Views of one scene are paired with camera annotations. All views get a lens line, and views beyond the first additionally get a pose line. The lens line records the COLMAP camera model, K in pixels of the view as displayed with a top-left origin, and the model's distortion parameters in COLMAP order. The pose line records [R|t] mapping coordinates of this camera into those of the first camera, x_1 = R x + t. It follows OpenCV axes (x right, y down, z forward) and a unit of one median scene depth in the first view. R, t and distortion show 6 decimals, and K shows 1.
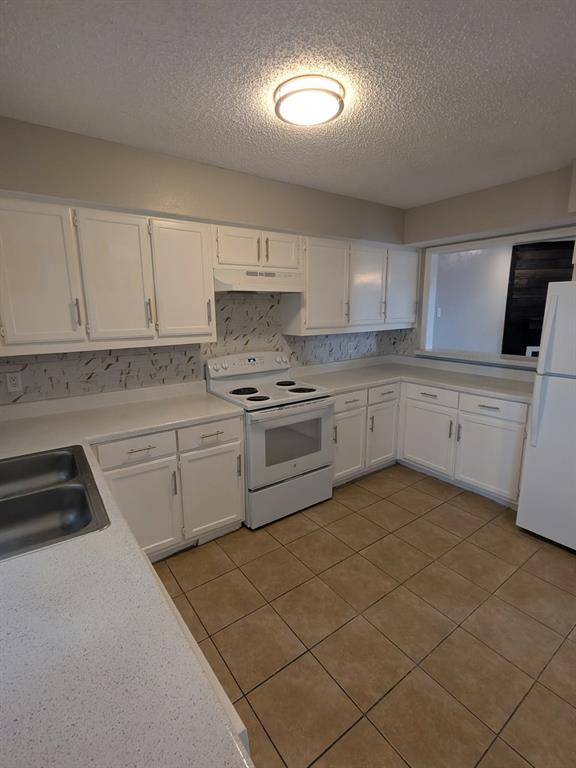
lens RADIAL K [[363.4, 0, 287.3], [0, 363.4, 383.6], [0, 0, 1]] dist [-0.004845, 0.000666]
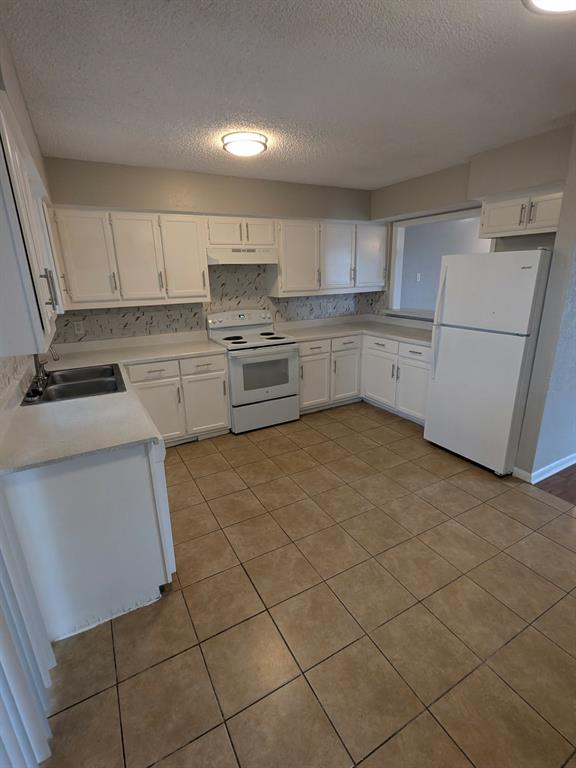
lens RADIAL K [[363.4, 0, 288.2], [0, 363.4, 386.8], [0, 0, 1]] dist [-0.004845, 0.000666]
pose [[0.992454, 0.026429, -0.119733, 0.281919], [-0.014047, 0.994572, 0.103097, 0.064369], [0.121808, -0.100637, 0.987439, -0.384668]]
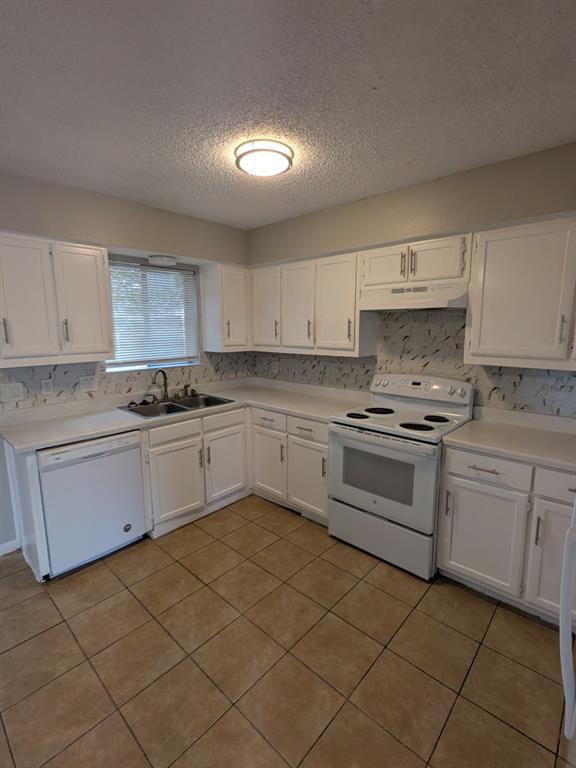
lens RADIAL K [[363.4, 0, 281.5], [0, 363.4, 384.8], [0, 0, 1]] dist [-0.004845, 0.000666]
pose [[0.188730, 0.166066, -0.967886, 0.839833], [-0.197970, 0.971797, 0.128134, -0.130836], [0.961867, 0.167430, 0.216283, 0.566727]]
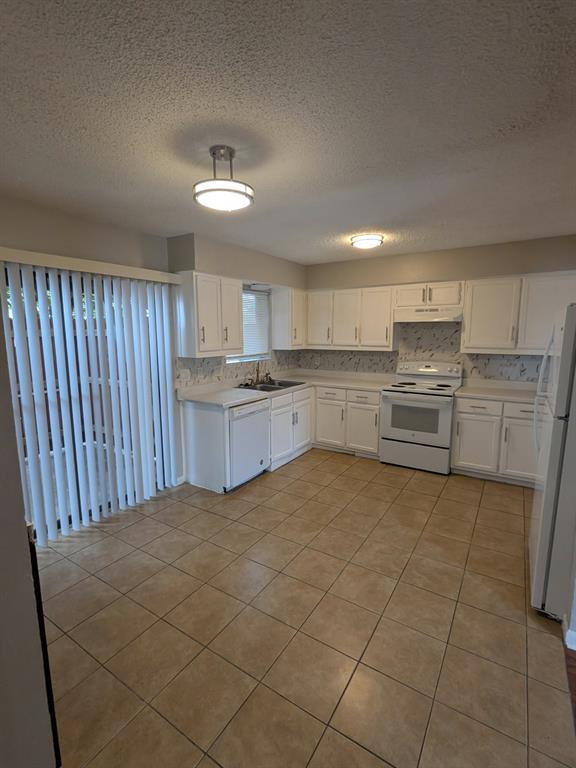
lens RADIAL K [[363.4, 0, 280.8], [0, 363.4, 387.6], [0, 0, 1]] dist [-0.004845, 0.000666]
pose [[0.351029, 0.152088, -0.923931, 1.266023], [-0.190738, 0.977647, 0.088463, 0.002763], [0.916732, 0.145176, 0.372191, -0.107497]]
